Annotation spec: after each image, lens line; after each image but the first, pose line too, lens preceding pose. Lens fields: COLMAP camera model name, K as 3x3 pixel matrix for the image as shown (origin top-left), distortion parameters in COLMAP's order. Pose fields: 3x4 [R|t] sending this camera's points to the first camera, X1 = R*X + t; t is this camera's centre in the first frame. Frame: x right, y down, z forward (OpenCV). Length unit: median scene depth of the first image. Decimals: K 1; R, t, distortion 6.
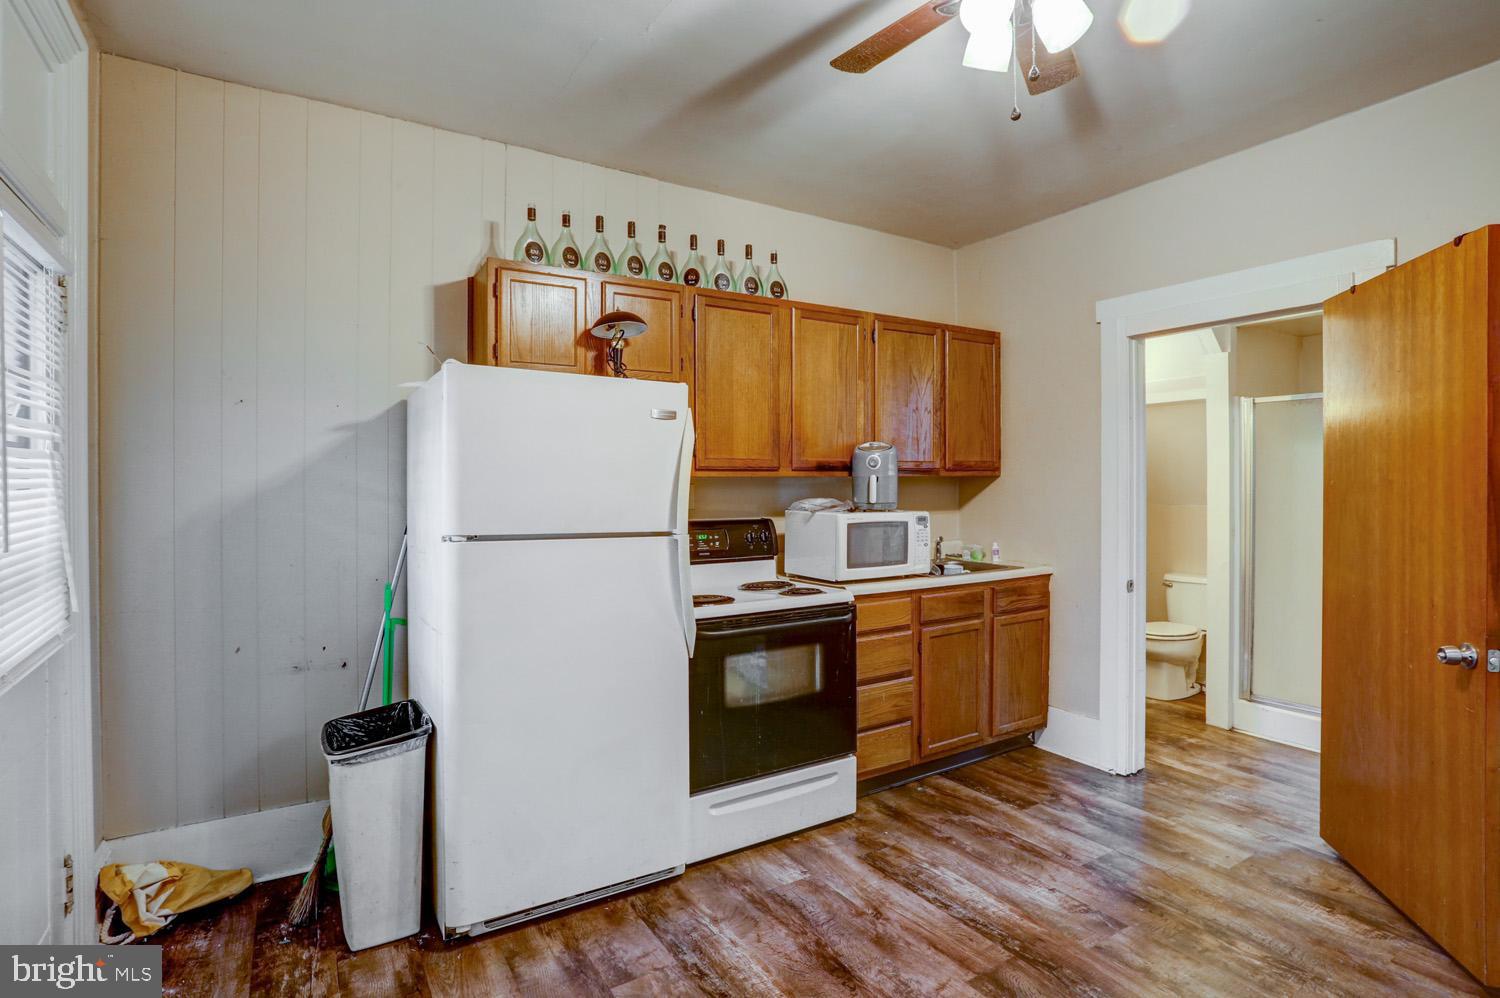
lens RADIAL K [[744.3, 0, 760.8], [0, 744.3, 490.9], [0, 0, 1]] dist [-0.027994, 0.007444]
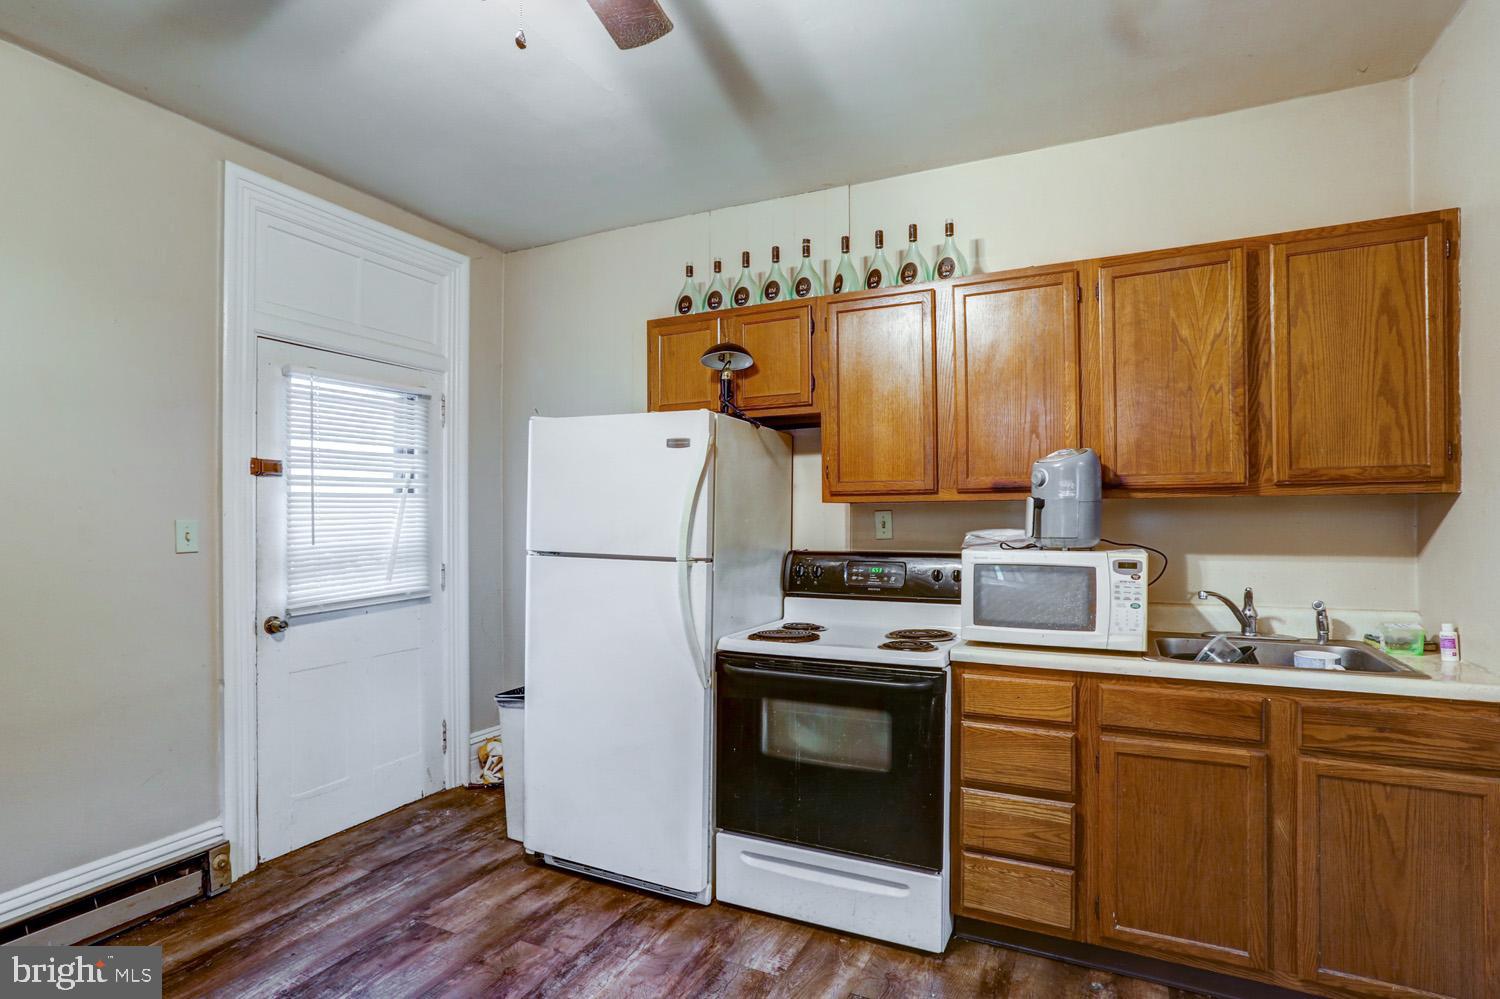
lens RADIAL K [[744.3, 0, 749.4], [0, 744.3, 498.6], [0, 0, 1]] dist [-0.027994, 0.007444]
pose [[0.537328, -0.008459, -0.843331, 0.651485], [-0.001943, 0.999935, -0.011268, -0.012931], [0.843371, 0.007694, 0.537277, 0.438105]]
